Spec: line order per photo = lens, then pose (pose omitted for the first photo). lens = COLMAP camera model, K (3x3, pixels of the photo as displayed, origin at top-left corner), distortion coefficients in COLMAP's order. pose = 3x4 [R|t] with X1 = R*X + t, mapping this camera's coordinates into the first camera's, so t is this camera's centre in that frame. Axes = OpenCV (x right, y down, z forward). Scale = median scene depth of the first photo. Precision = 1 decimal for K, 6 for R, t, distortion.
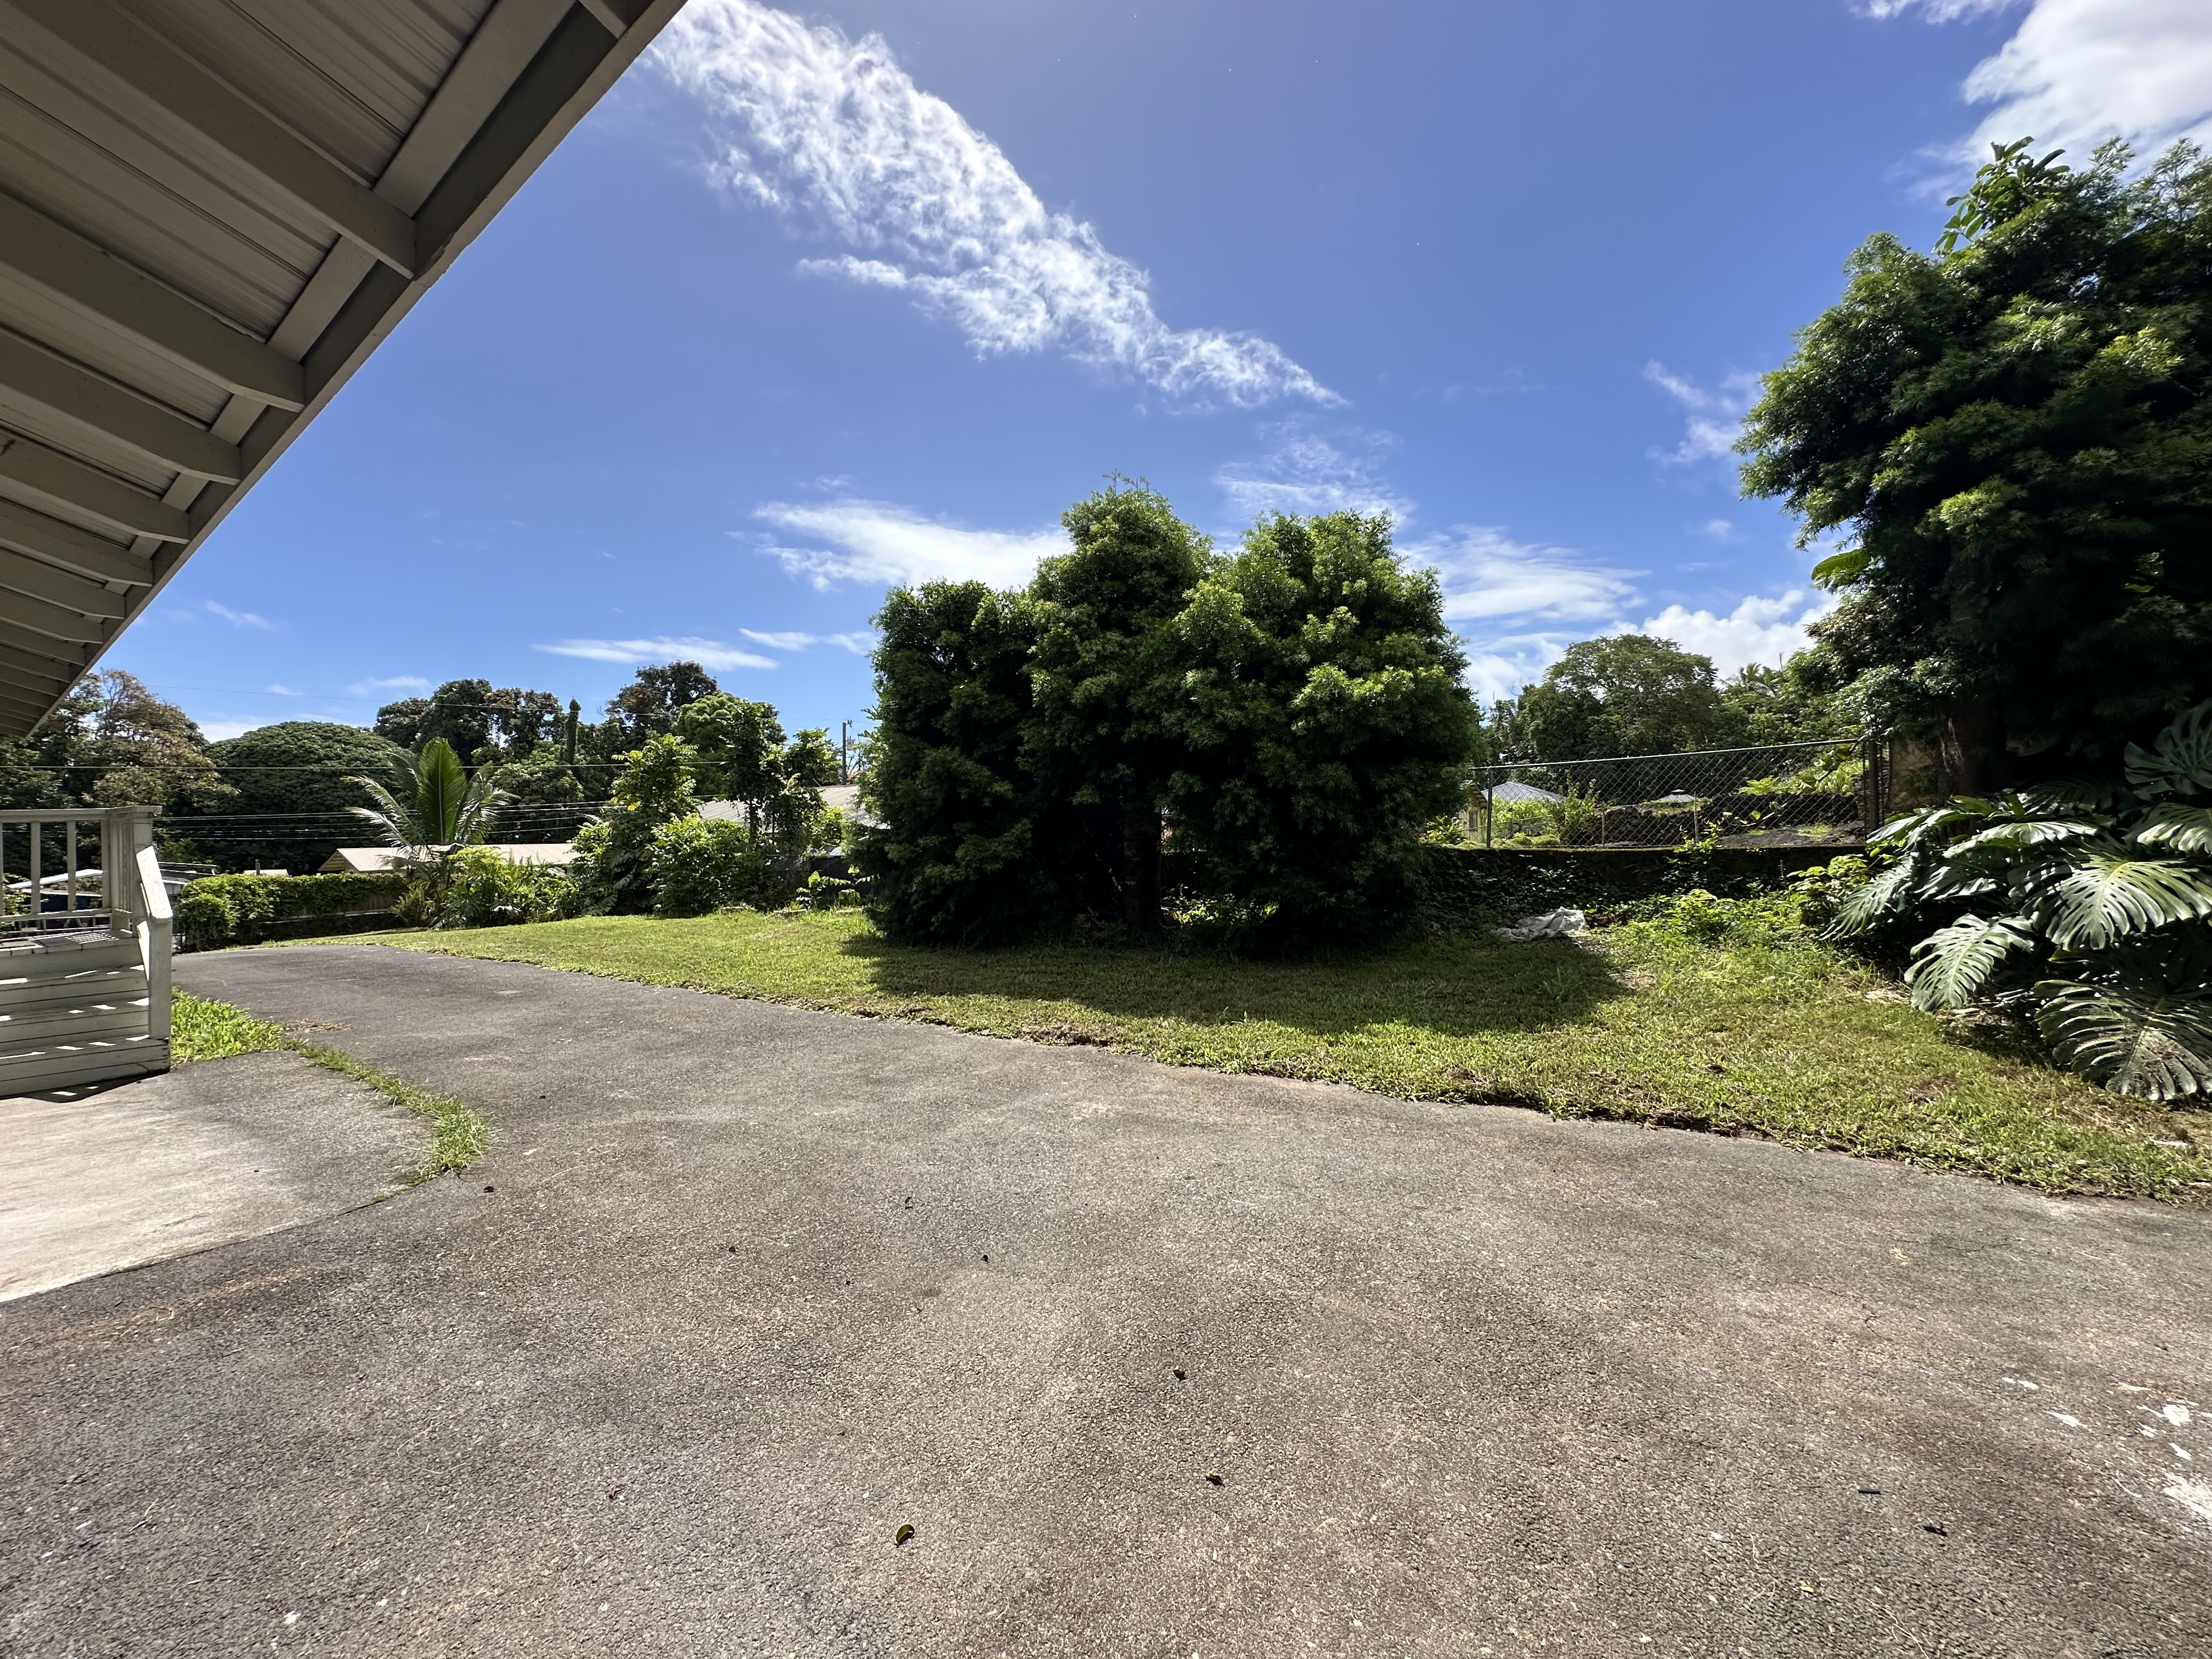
lens RADIAL K [[883.3, 0, 1097.9], [0, 883.3, 831.2], [0, 0, 1]] dist [0.000503, 0.000183]
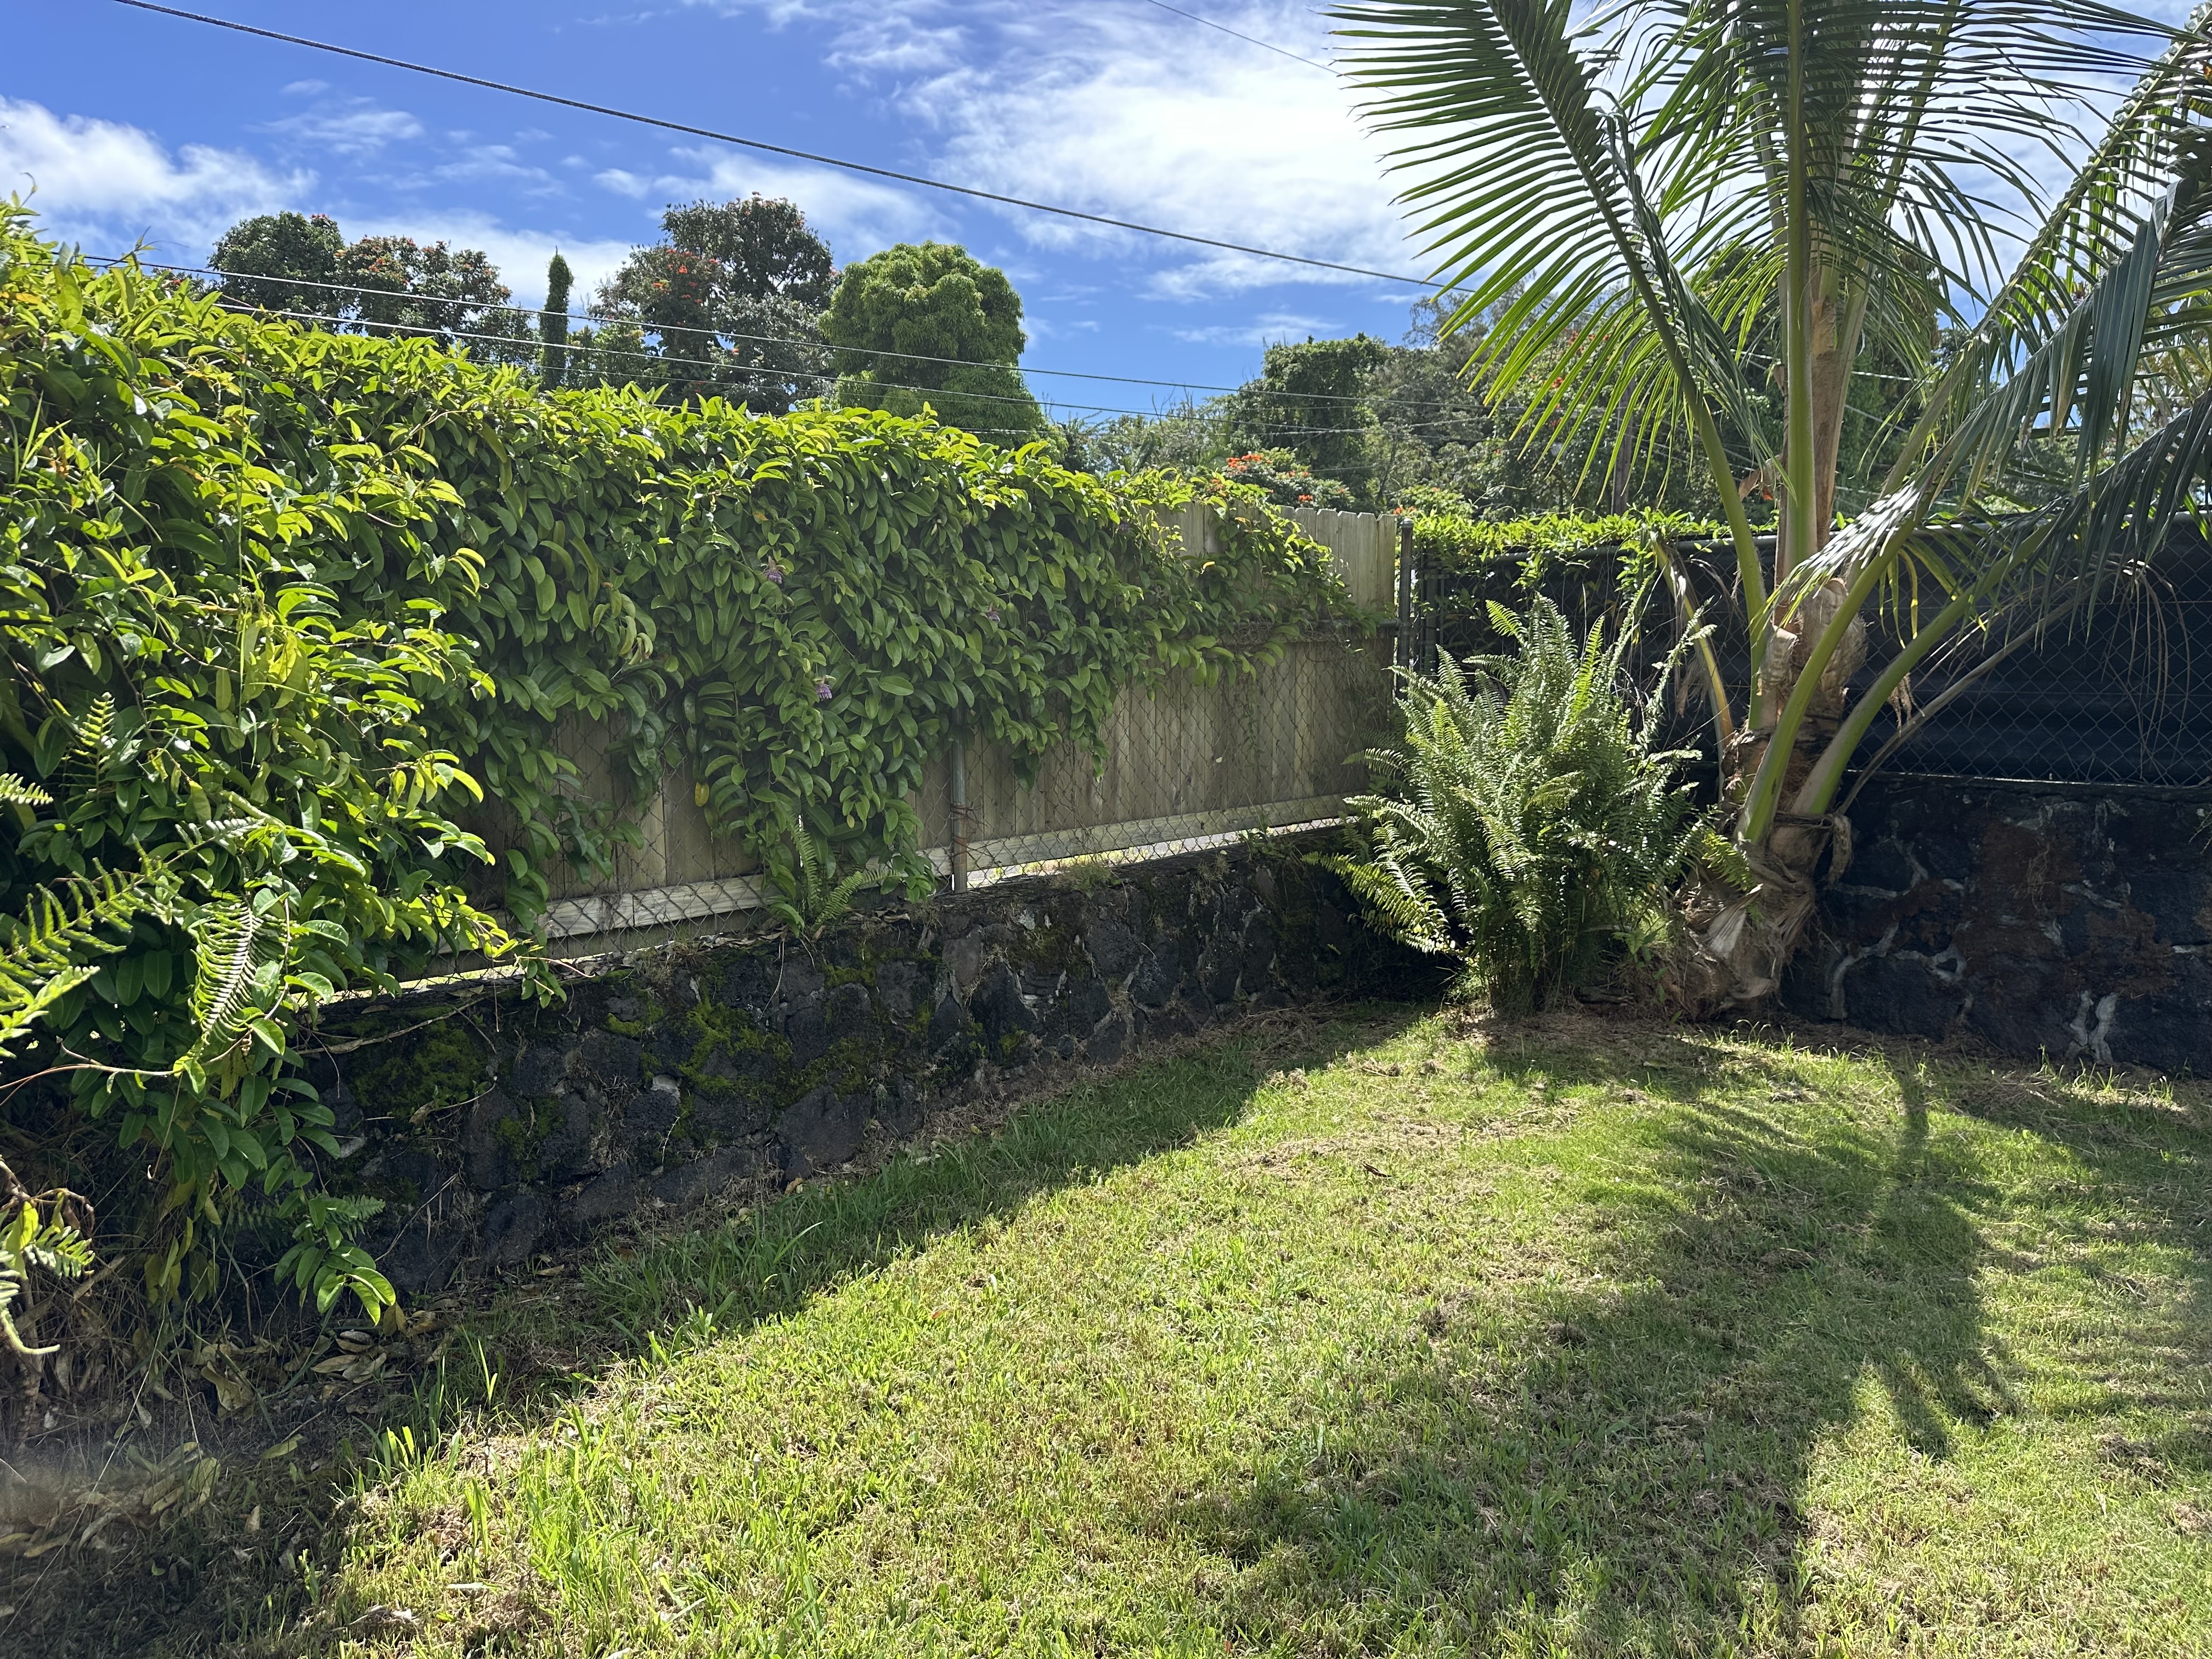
lens RADIAL K [[1544.7, 0, 1101.2], [0, 1544.7, 817.8], [0, 0, 1]] dist [0.127998, -0.123535]
pose [[0.995436, 0.032569, -0.089698, -0.272309], [-0.022821, 0.993929, 0.107632, 0.023465], [0.092659, -0.105094, 0.990136, 0.277293]]
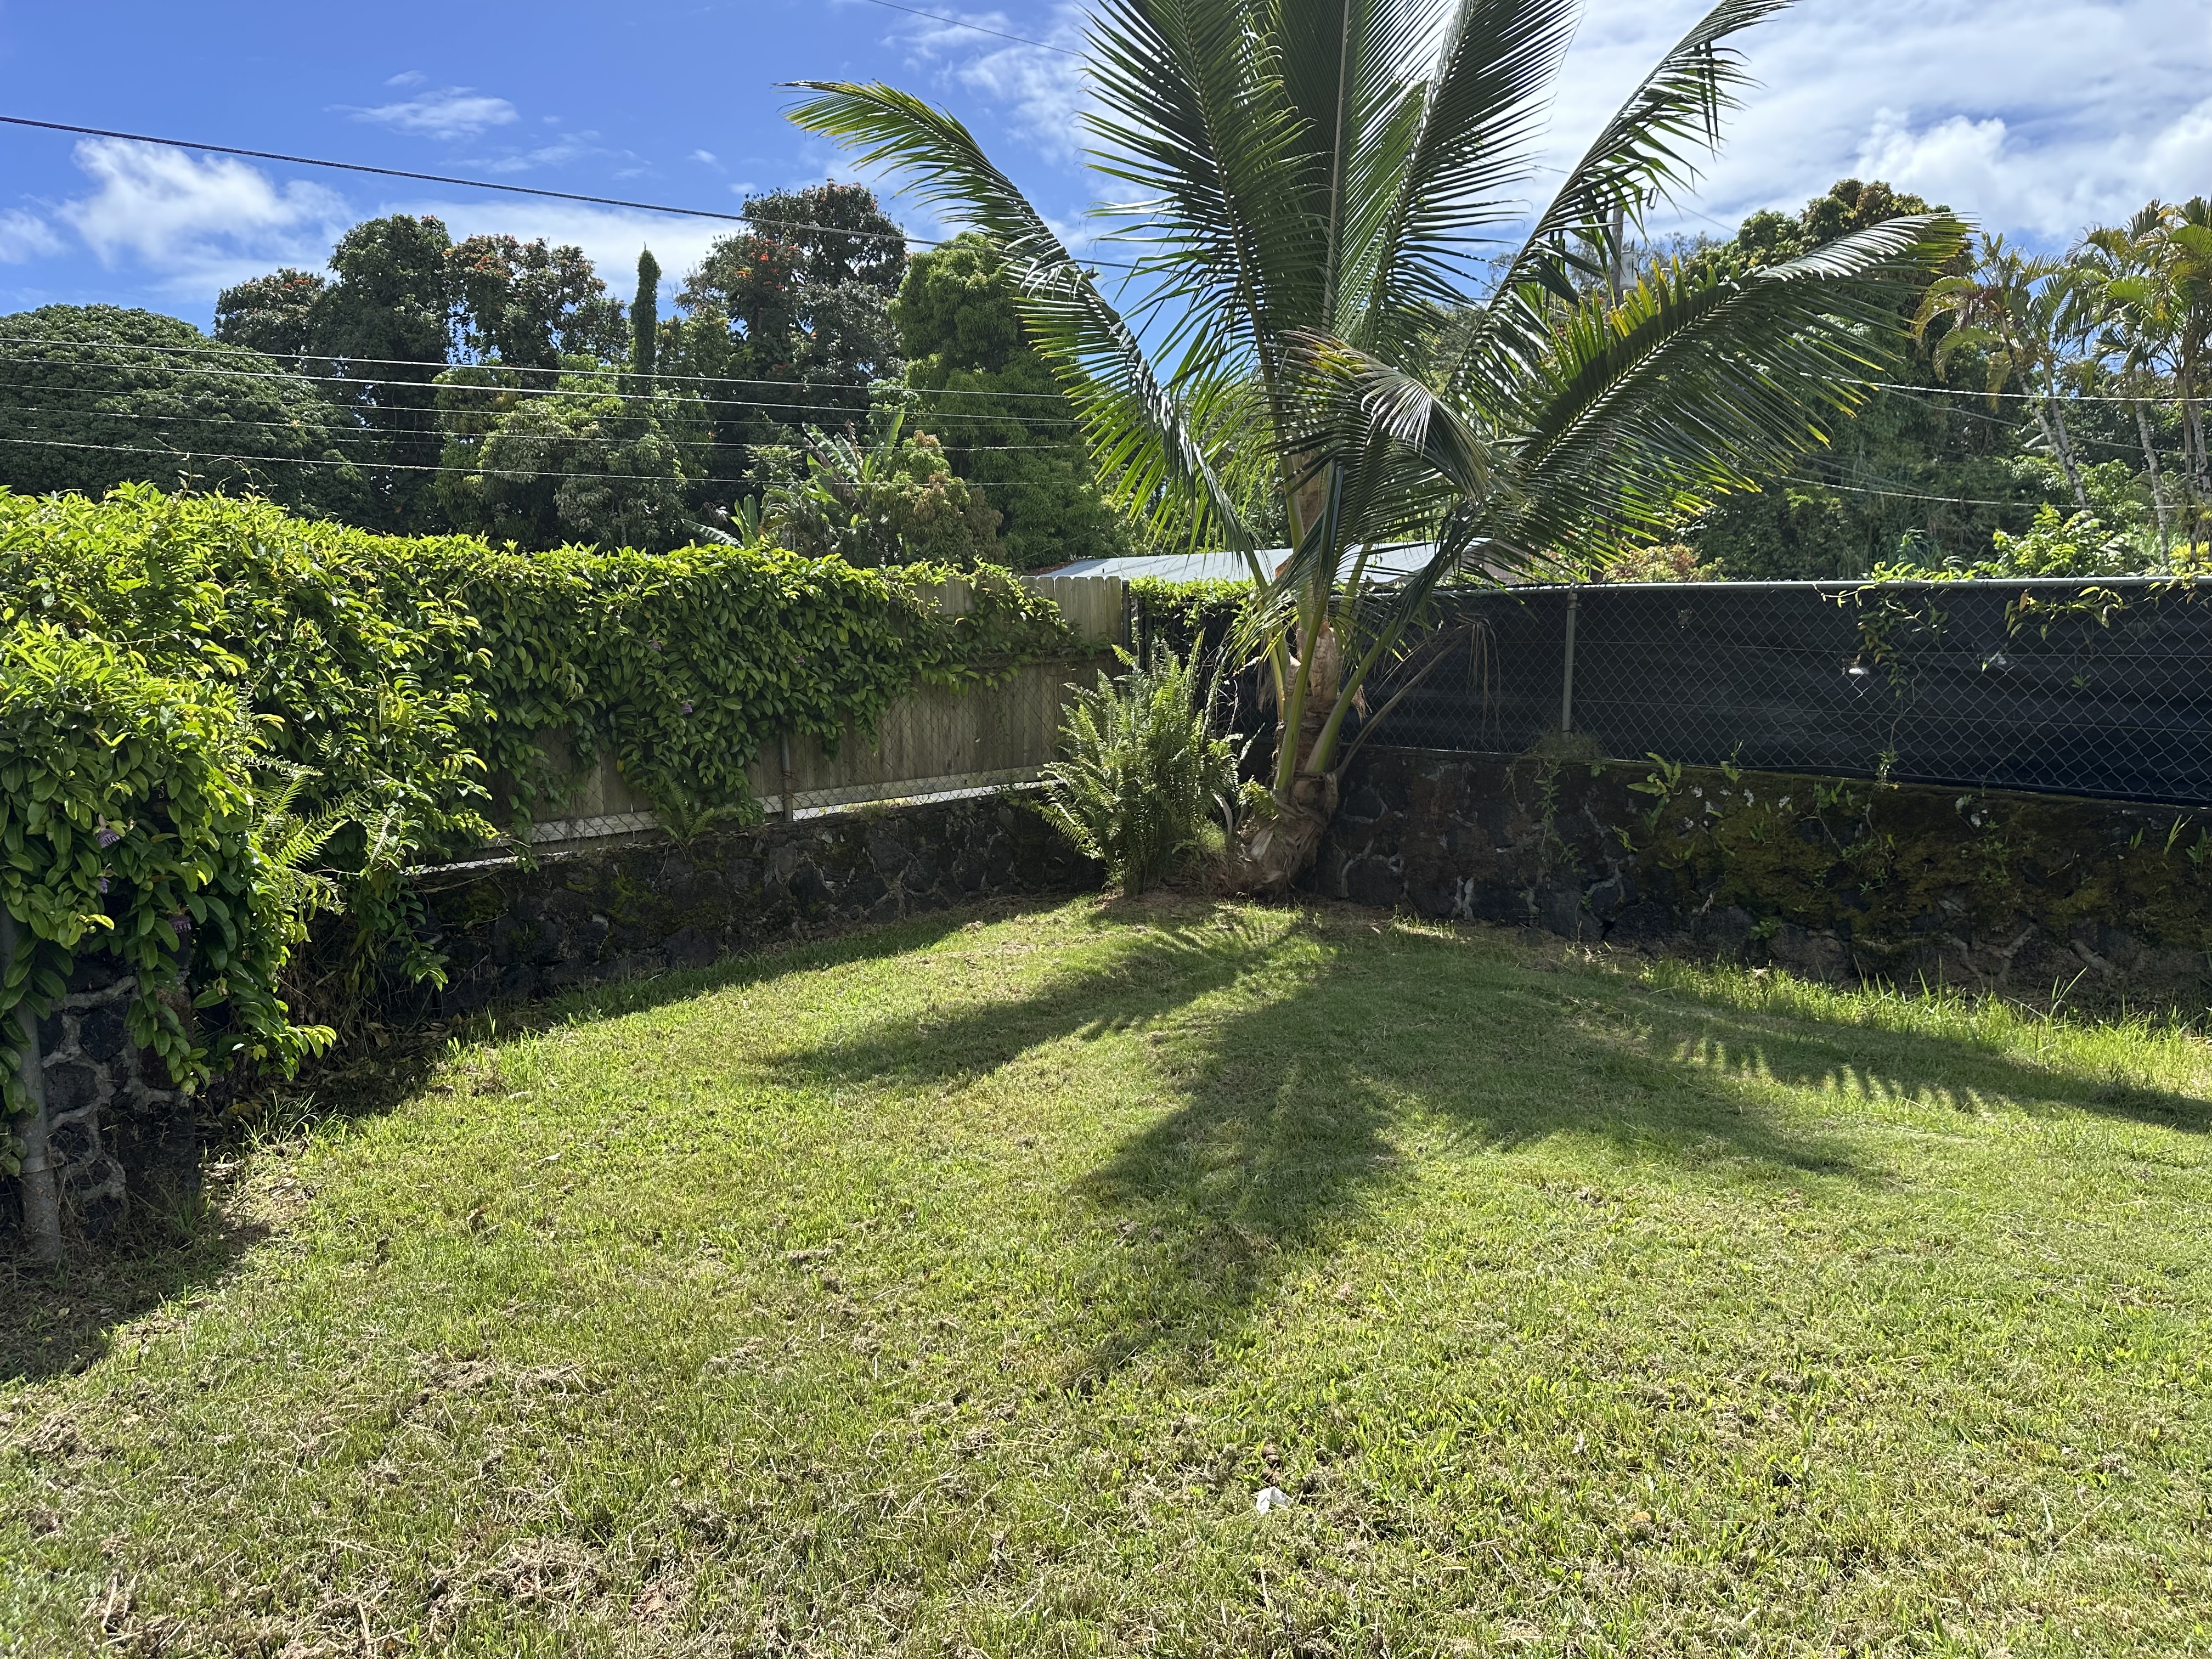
lens RADIAL K [[1537.8, 0, 1106.0], [0, 1537.8, 829.5], [0, 0, 1]] dist [0.126823, -0.113831]
pose [[0.988475, 0.030903, -0.148194, -0.249193], [-0.009620, 0.989787, 0.142231, 0.019085], [0.151076, -0.139166, 0.978677, 0.242083]]
